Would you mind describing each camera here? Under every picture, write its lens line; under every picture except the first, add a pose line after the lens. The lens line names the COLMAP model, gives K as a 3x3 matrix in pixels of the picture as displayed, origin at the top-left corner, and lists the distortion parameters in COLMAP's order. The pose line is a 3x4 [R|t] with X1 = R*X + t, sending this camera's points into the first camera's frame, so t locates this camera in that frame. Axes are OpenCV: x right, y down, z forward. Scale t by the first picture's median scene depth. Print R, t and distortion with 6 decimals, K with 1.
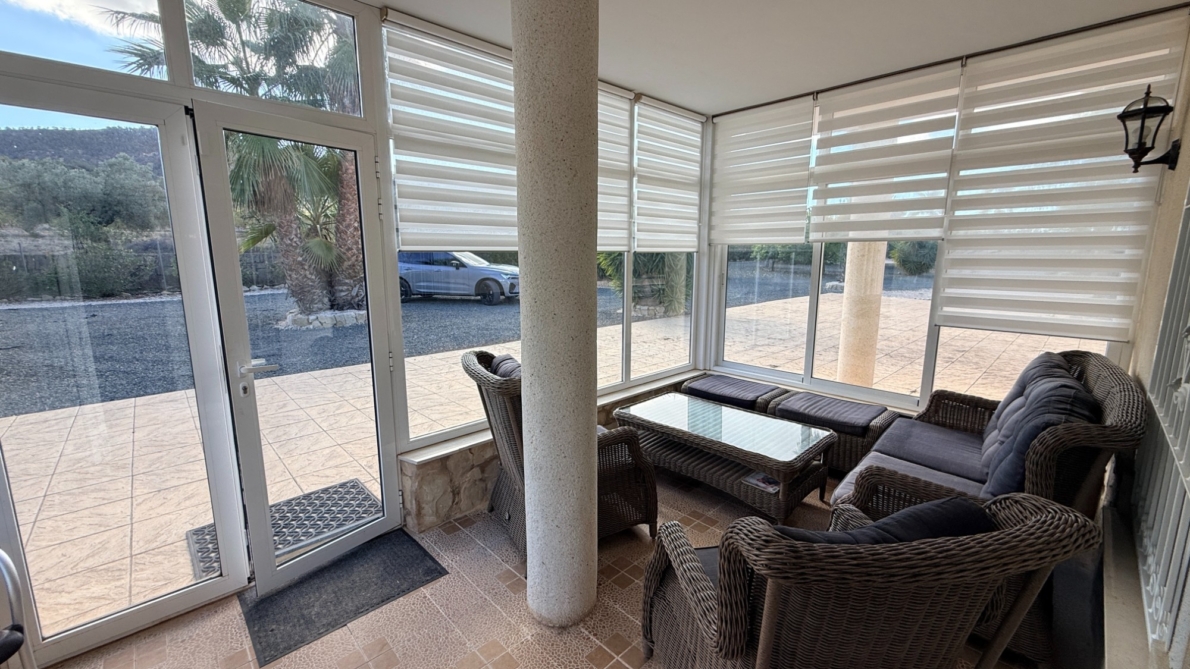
lens RADIAL K [[473.1, 0, 590.1], [0, 473.1, 334.6], [0, 0, 1]] dist [0.001238, 0.000134]
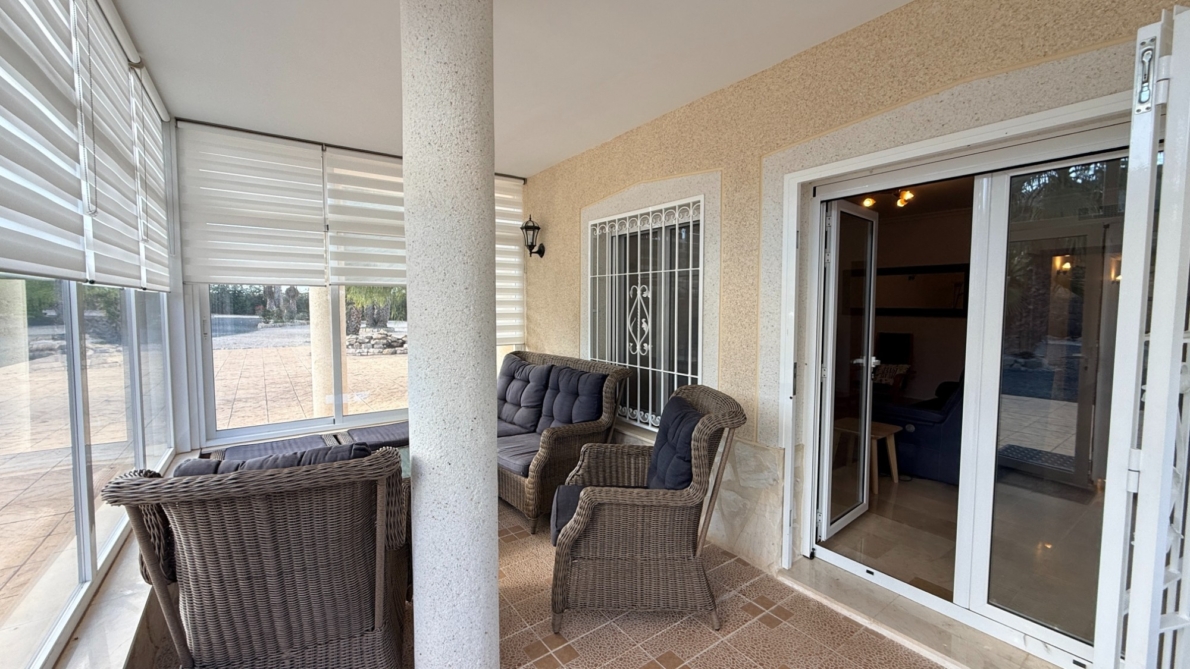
lens RADIAL K [[473.1, 0, 590.8], [0, 473.1, 330.6], [0, 0, 1]] dist [0.001238, 0.000134]
pose [[0.136127, -0.054982, 0.989164, -0.458882], [0.166819, 0.985474, 0.031820, -0.034579], [-0.976545, 0.160680, 0.143322, 0.303068]]
